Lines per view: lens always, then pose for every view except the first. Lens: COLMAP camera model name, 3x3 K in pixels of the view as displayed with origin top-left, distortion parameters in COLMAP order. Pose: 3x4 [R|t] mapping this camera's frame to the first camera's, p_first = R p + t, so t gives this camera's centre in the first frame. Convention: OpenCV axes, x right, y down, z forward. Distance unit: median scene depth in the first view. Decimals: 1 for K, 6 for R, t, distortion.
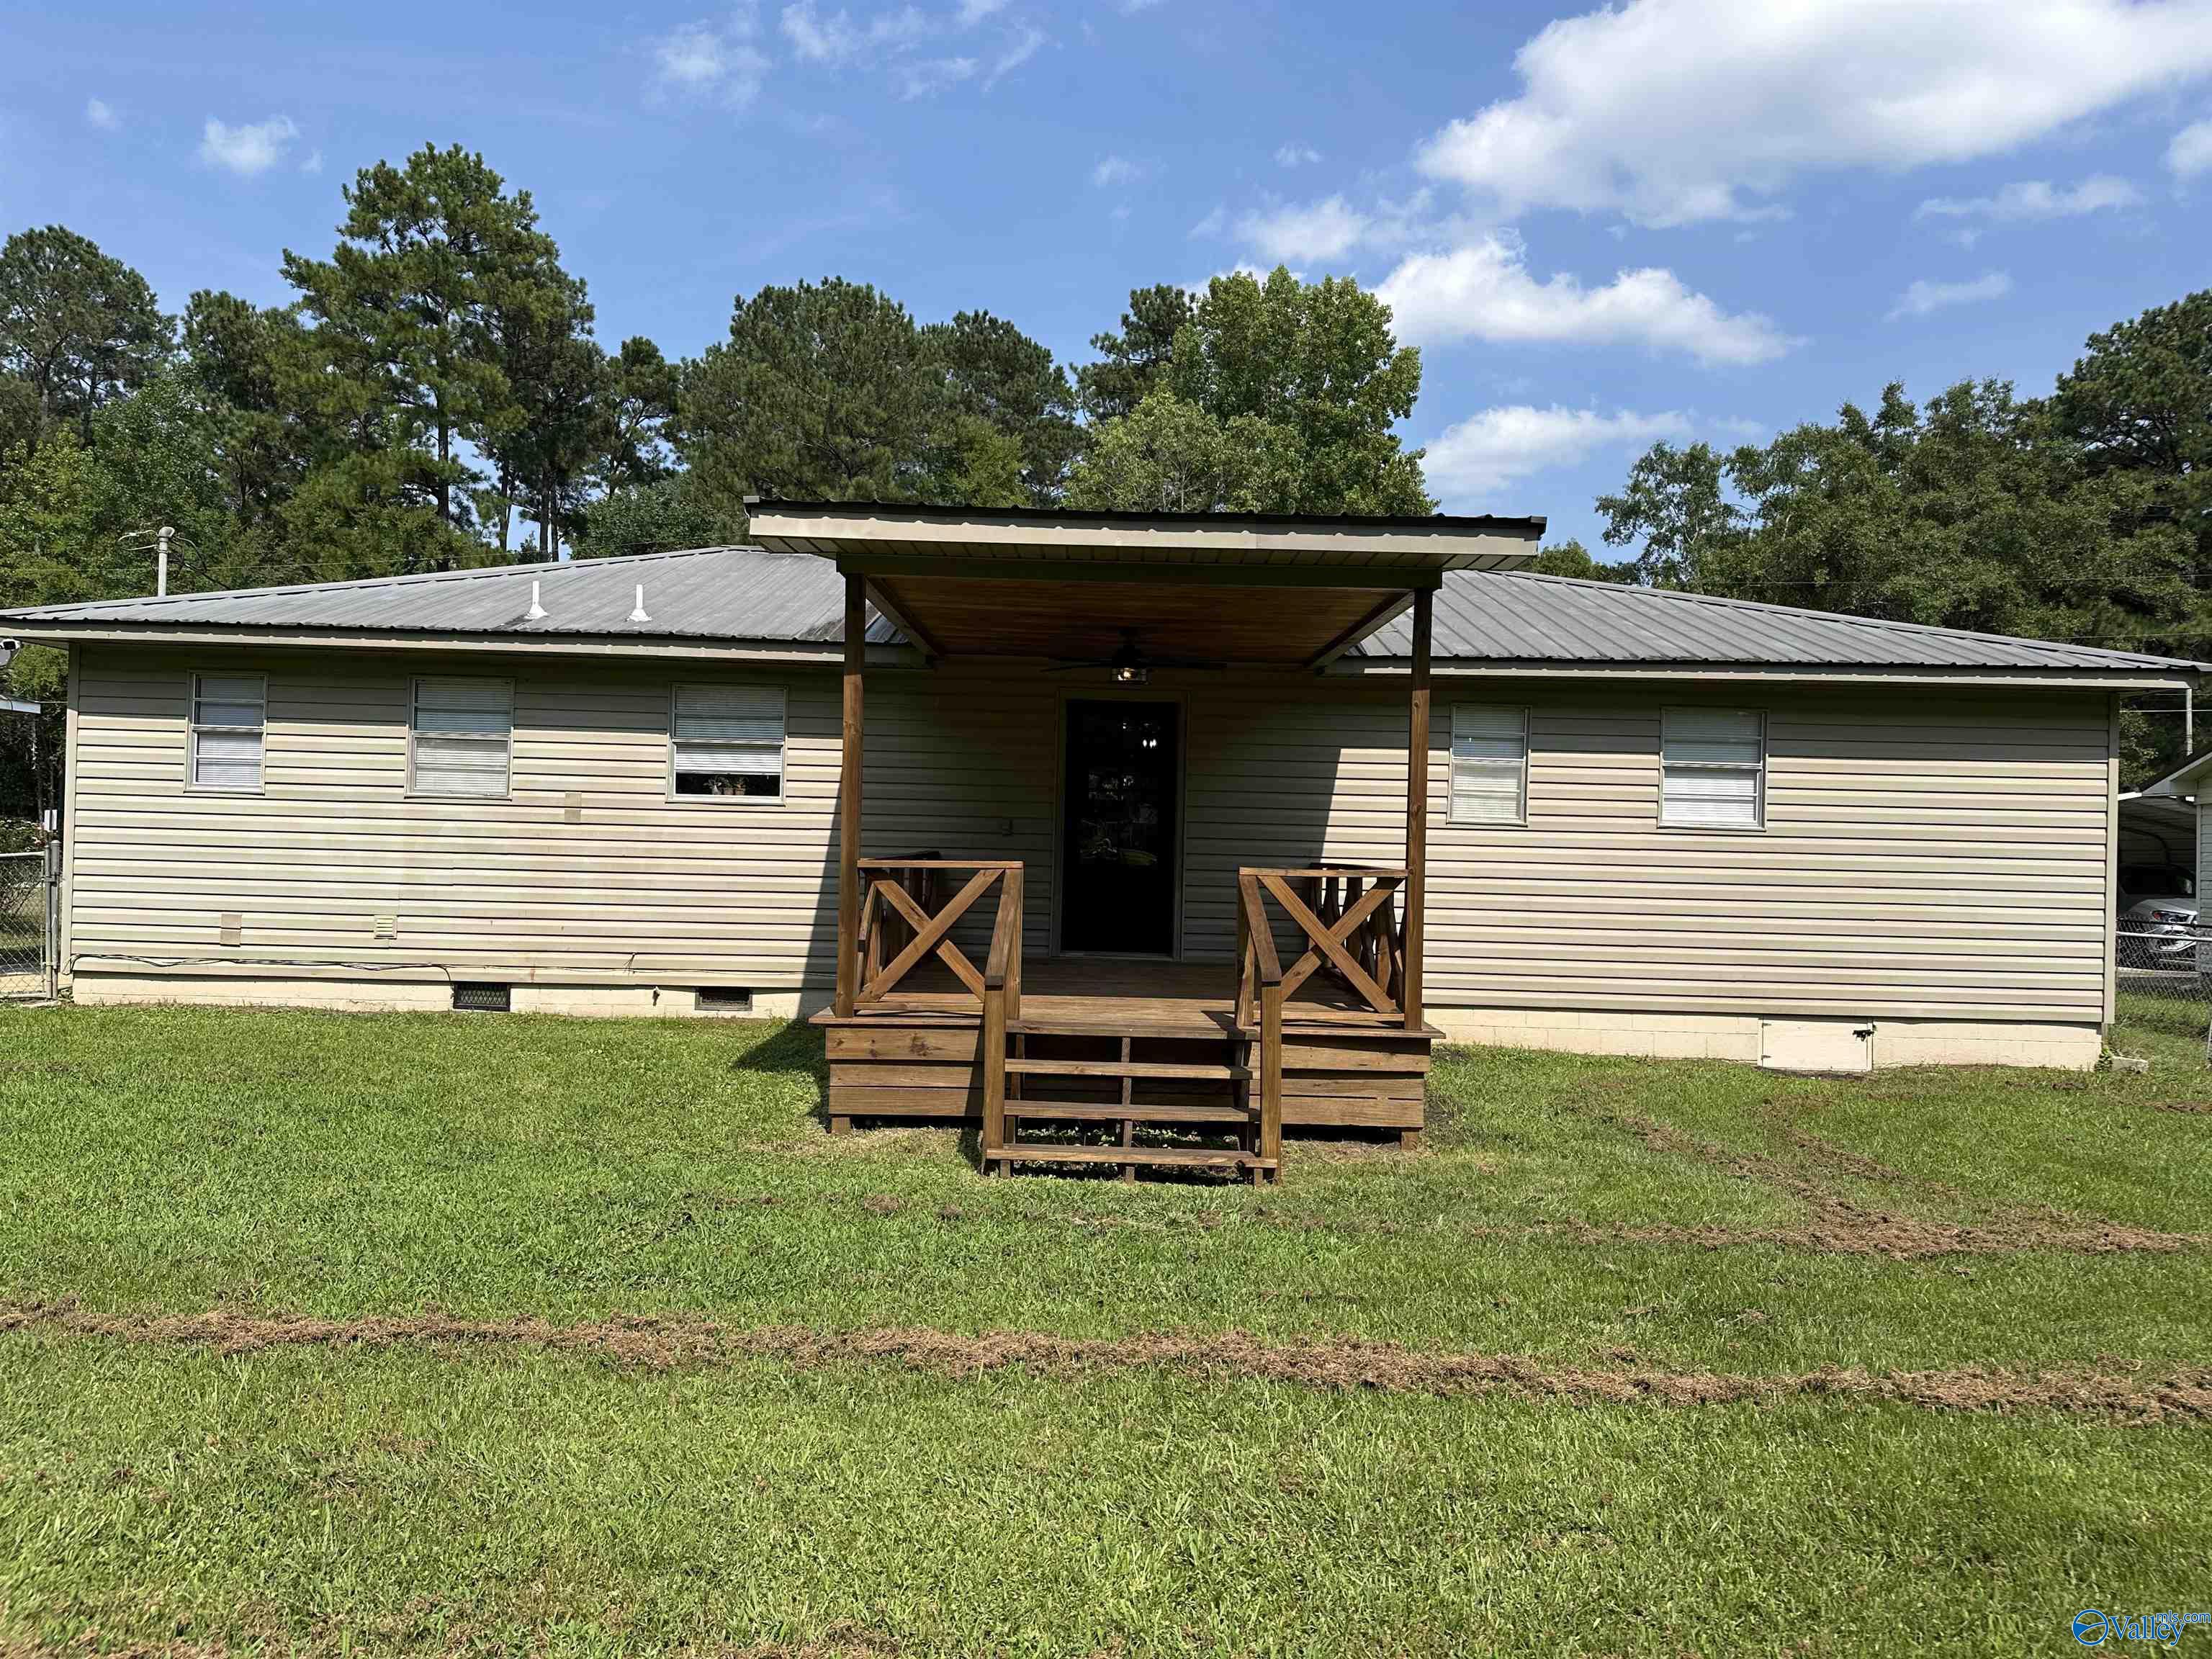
lens RADIAL K [[1531.8, 0, 1106.0], [0, 1531.8, 829.5], [0, 0, 1]] dist [0.131202, -0.217114]
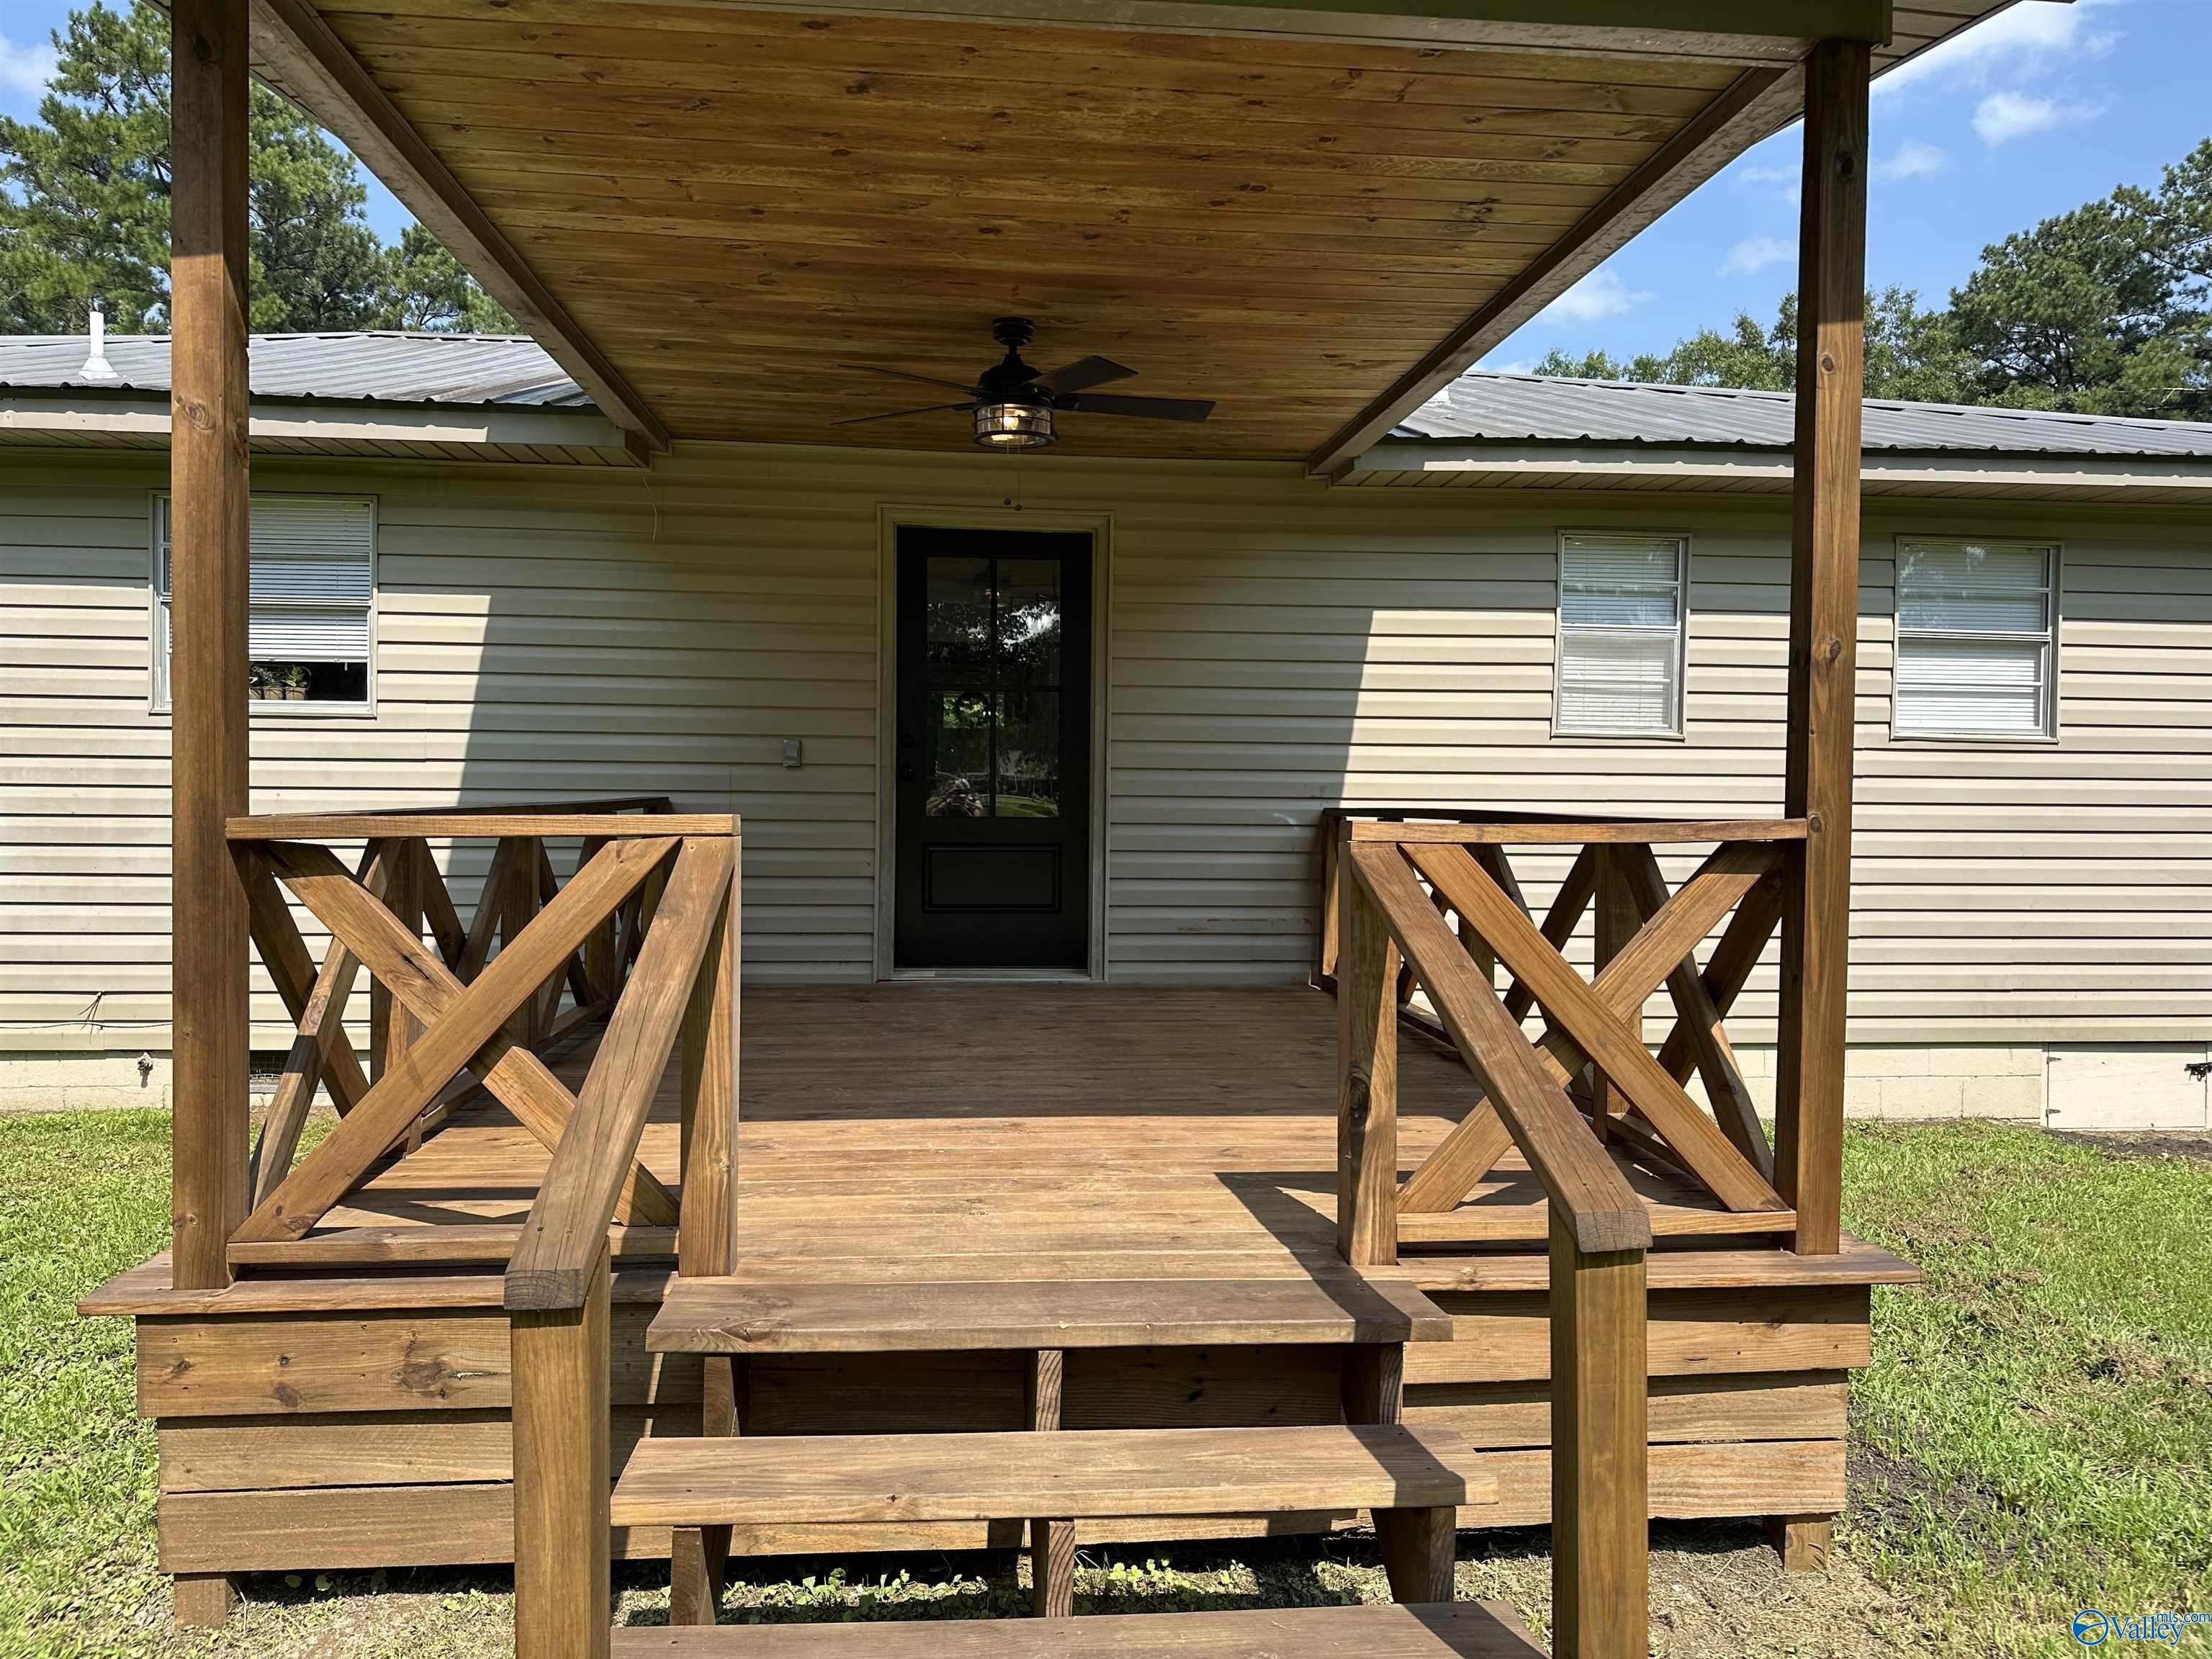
lens RADIAL K [[1537.3, 0, 1106.0], [0, 1537.3, 829.5], [0, 0, 1]] dist [0.072579, -0.082641]
pose [[0.995765, -0.016790, 0.090387, -0.001692], [0.013813, 0.999345, 0.033457, 0.008873], [-0.090889, -0.032067, 0.995345, 0.412932]]
